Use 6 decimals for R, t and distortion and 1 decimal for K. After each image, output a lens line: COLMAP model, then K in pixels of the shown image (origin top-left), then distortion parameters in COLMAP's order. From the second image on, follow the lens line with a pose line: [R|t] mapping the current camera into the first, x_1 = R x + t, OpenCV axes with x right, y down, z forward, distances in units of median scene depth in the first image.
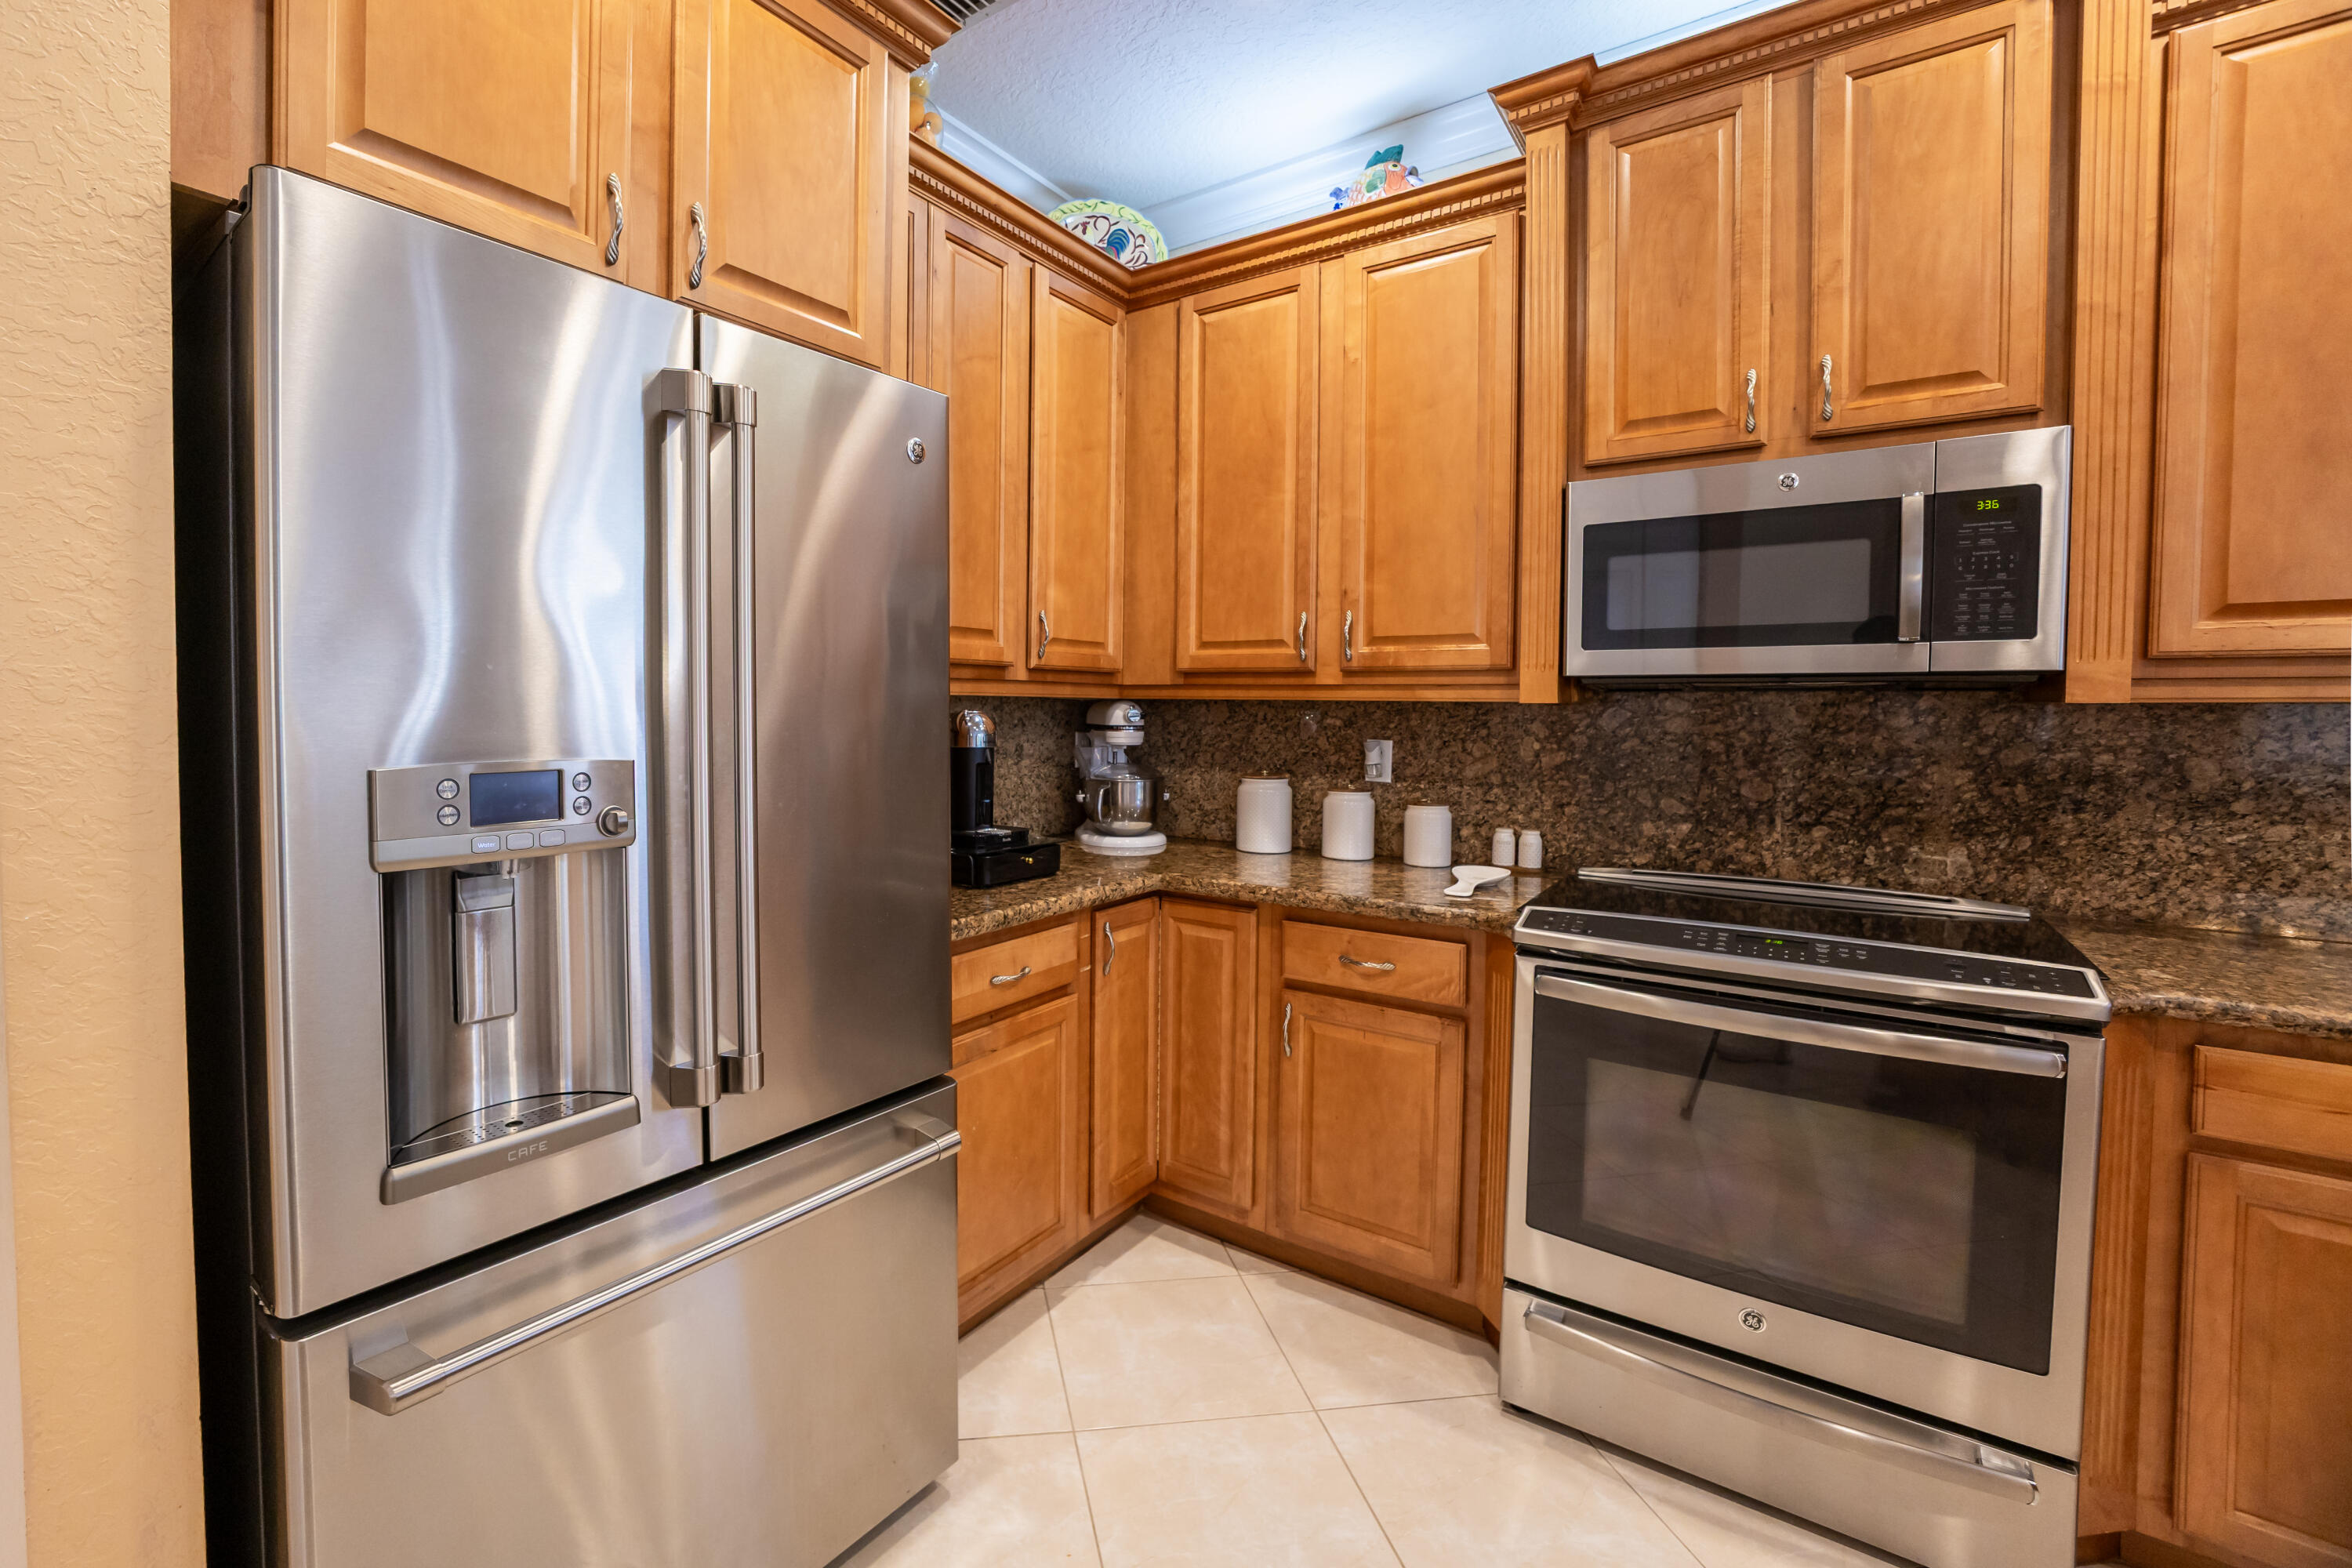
lens RADIAL K [[1009.7, 0, 1035.2], [0, 1009.7, 738.6], [0, 0, 1]] dist [-0.044726, 0.014857]
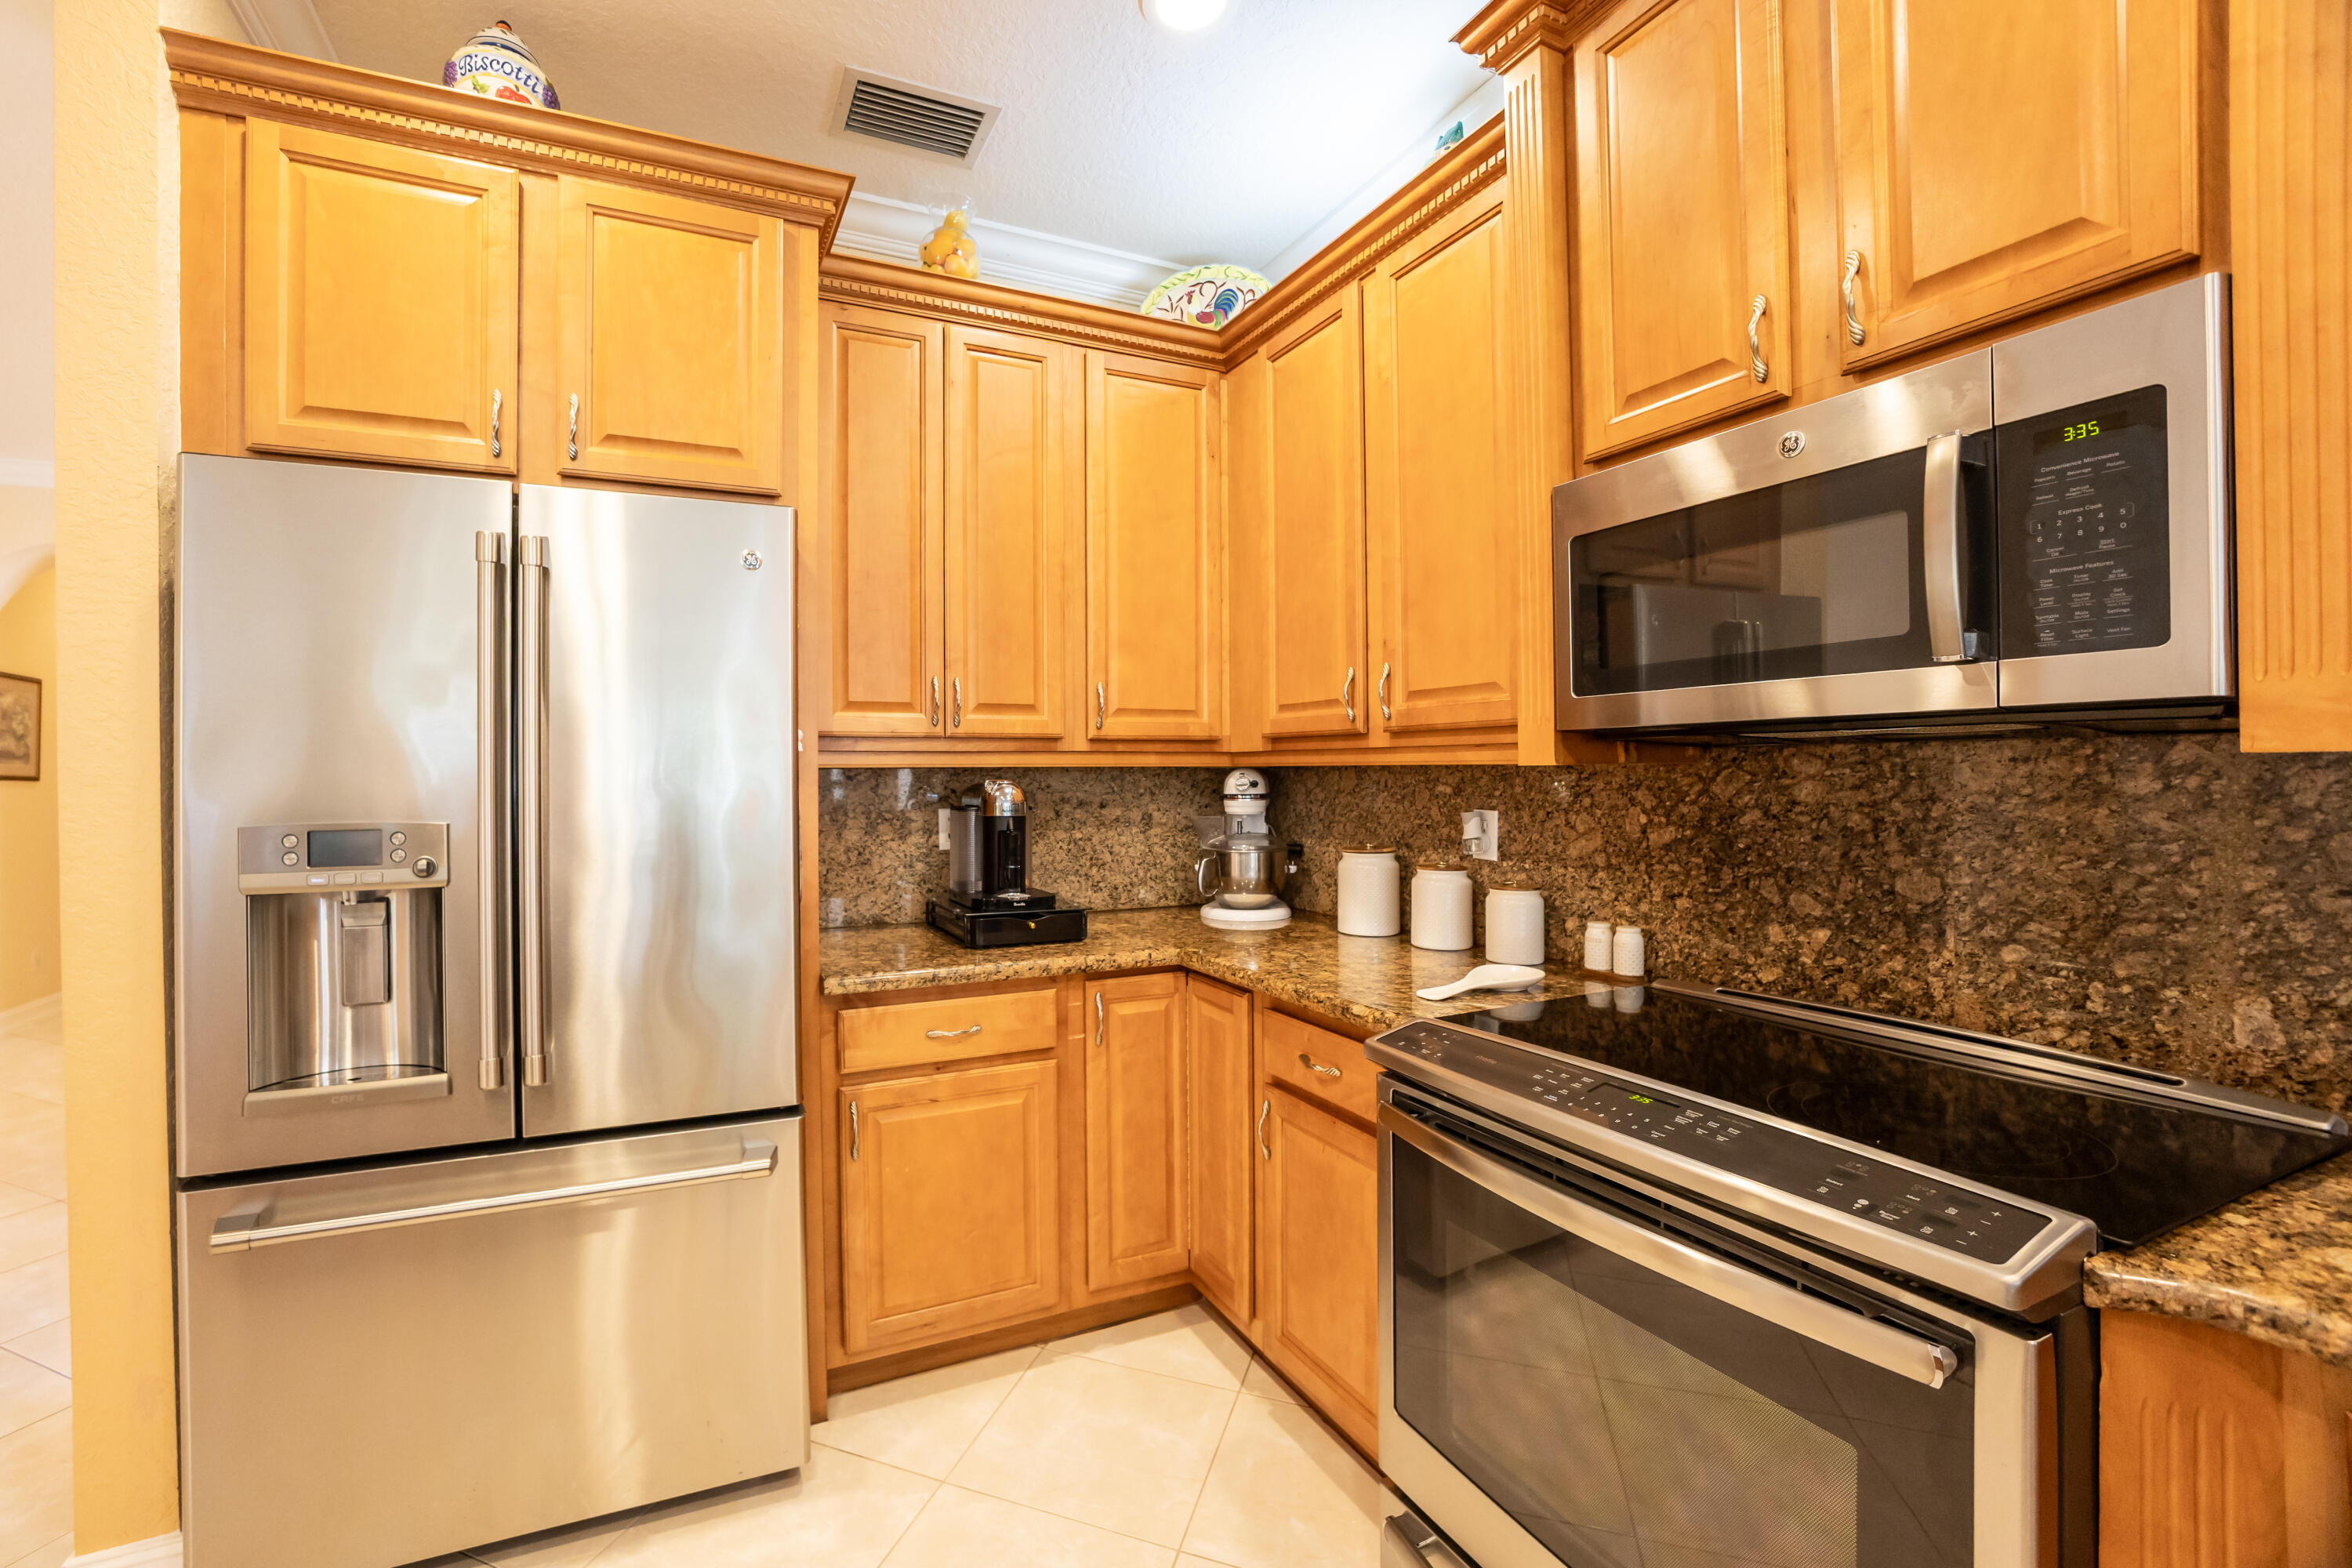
lens RADIAL K [[969.3, 0, 1089.9], [0, 969.3, 776.1], [0, 0, 1]] dist [-0.043114, 0.012043]
pose [[0.882134, -0.011486, -0.470858, 0.508495], [-0.002305, 0.999585, -0.028700, -0.003969], [0.470993, 0.026402, 0.881742, 0.145454]]
